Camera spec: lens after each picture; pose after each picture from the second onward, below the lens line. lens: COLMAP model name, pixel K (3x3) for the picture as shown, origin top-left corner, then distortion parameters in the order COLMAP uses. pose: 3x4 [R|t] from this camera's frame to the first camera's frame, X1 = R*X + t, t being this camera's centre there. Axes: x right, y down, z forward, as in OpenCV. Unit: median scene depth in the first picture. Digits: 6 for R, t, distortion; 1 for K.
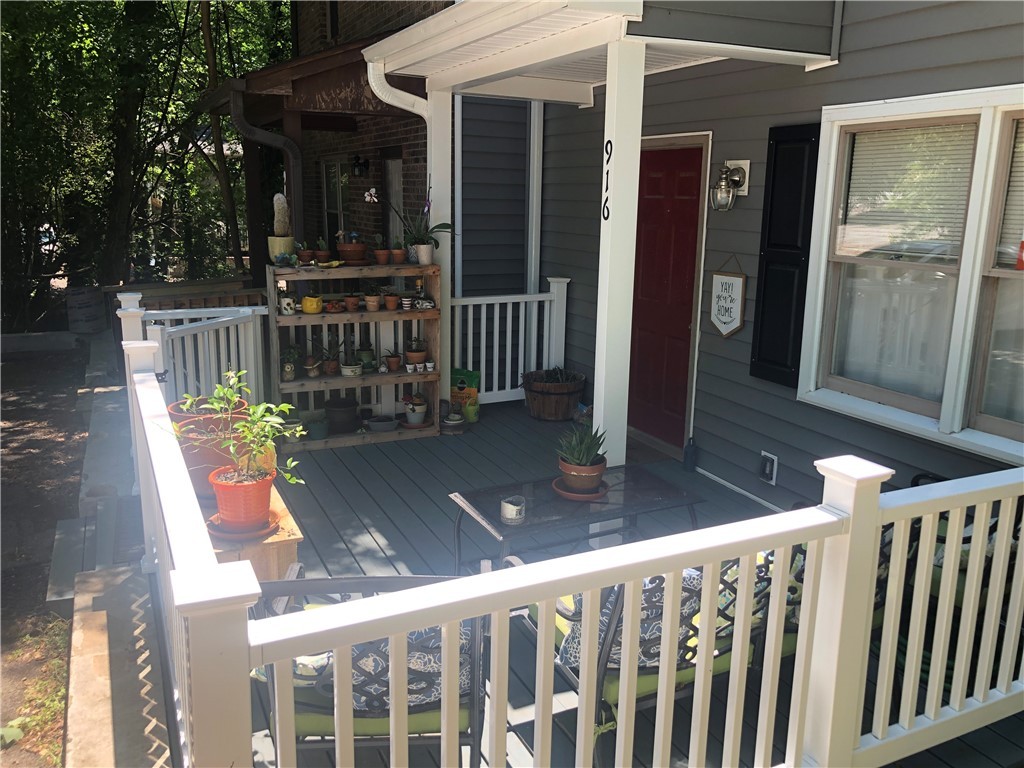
lens RADIAL K [[841.7, 0, 512.8], [0, 841.7, 381.9], [0, 0, 1]] dist [0.031288, -0.029105]
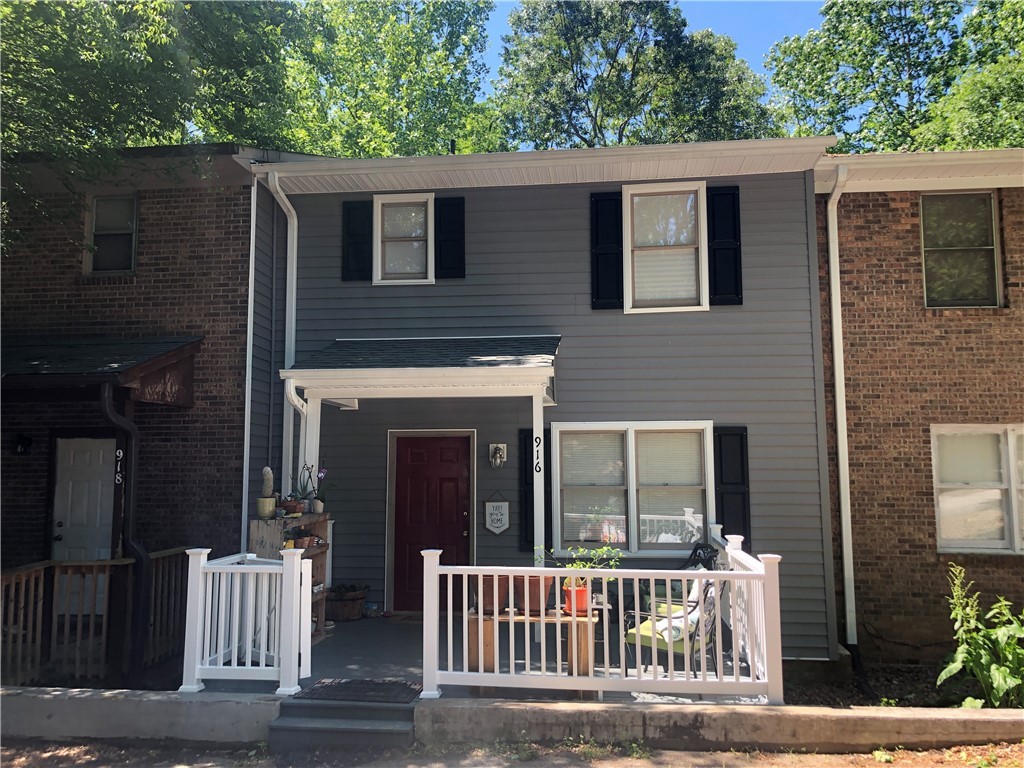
lens RADIAL K [[841.7, 0, 511.8], [0, 841.7, 381.8], [0, 0, 1]] dist [0.031288, -0.029105]
pose [[0.530094, 0.061522, 0.845704, -1.340731], [0.202148, 0.959438, -0.196504, -0.005358], [-0.823491, 0.275123, 0.496156, -0.052165]]
